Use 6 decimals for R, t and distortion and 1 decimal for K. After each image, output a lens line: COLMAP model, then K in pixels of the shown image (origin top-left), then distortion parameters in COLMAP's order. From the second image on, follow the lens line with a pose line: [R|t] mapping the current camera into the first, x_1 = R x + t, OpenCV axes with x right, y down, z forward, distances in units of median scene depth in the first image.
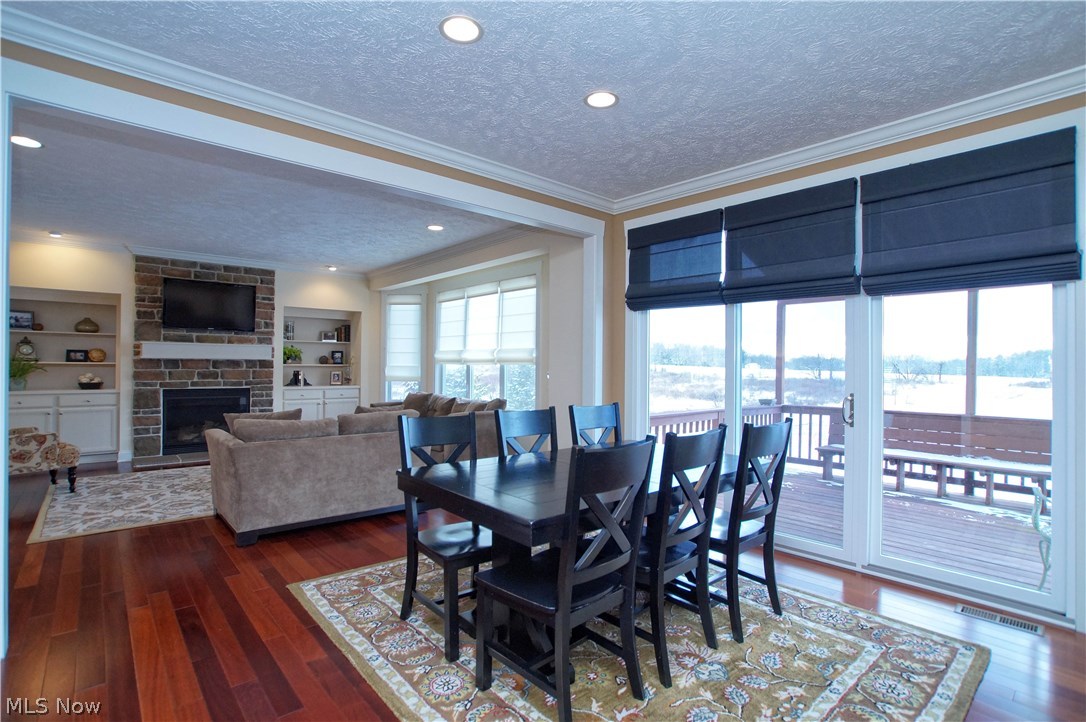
lens RADIAL K [[525.6, 0, 540.3], [0, 525.6, 361.6], [0, 0, 1]] dist [-0.038063, 0.010828]
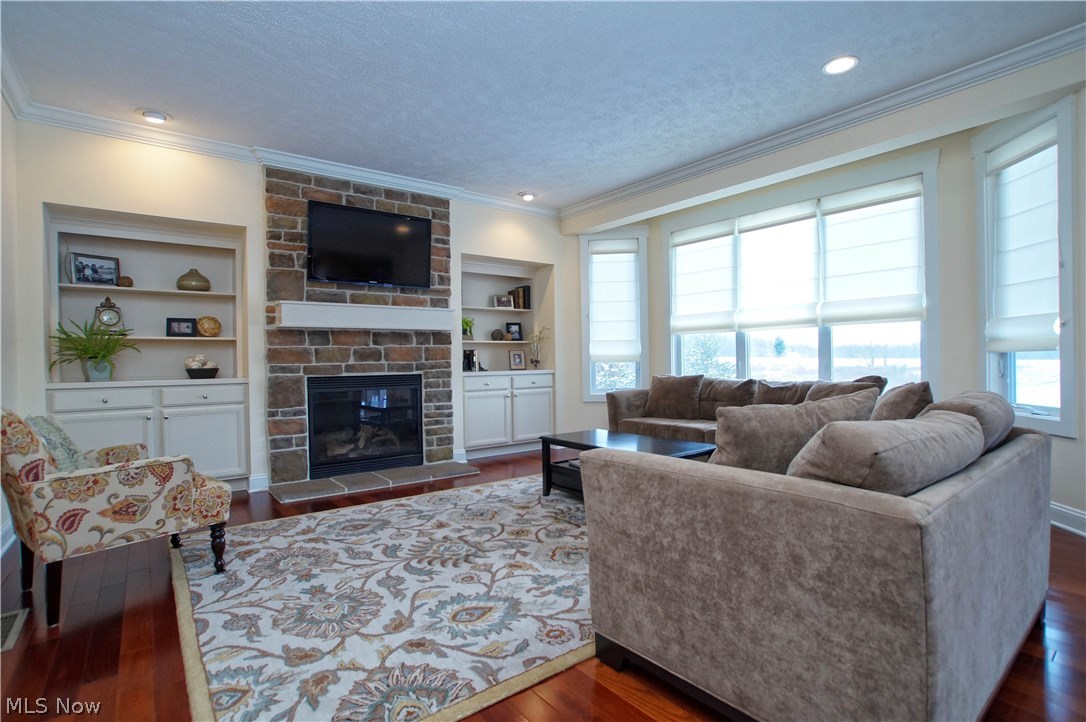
lens RADIAL K [[525.6, 0, 526.5], [0, 525.6, 361.3], [0, 0, 1]] dist [-0.038063, 0.010828]
pose [[0.997041, -0.021682, -0.073754, -0.407187], [0.022336, 0.999718, 0.008059, 0.034711], [0.073558, -0.009683, 0.997244, 0.367703]]
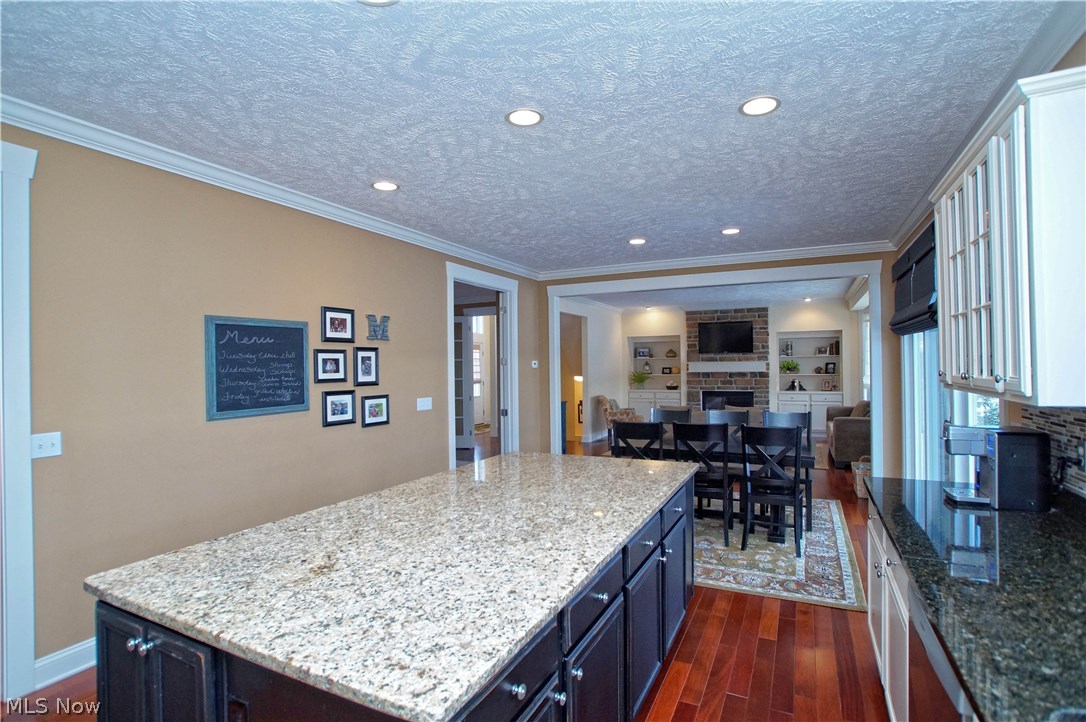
lens RADIAL K [[525.6, 0, 534.5], [0, 525.6, 362.0], [0, 0, 1]] dist [-0.038063, 0.010828]
pose [[0.363059, -0.020250, -0.931546, 0.614618], [0.021236, 0.999684, -0.013454, -0.026300], [0.931524, -0.014898, 0.363374, -0.092208]]
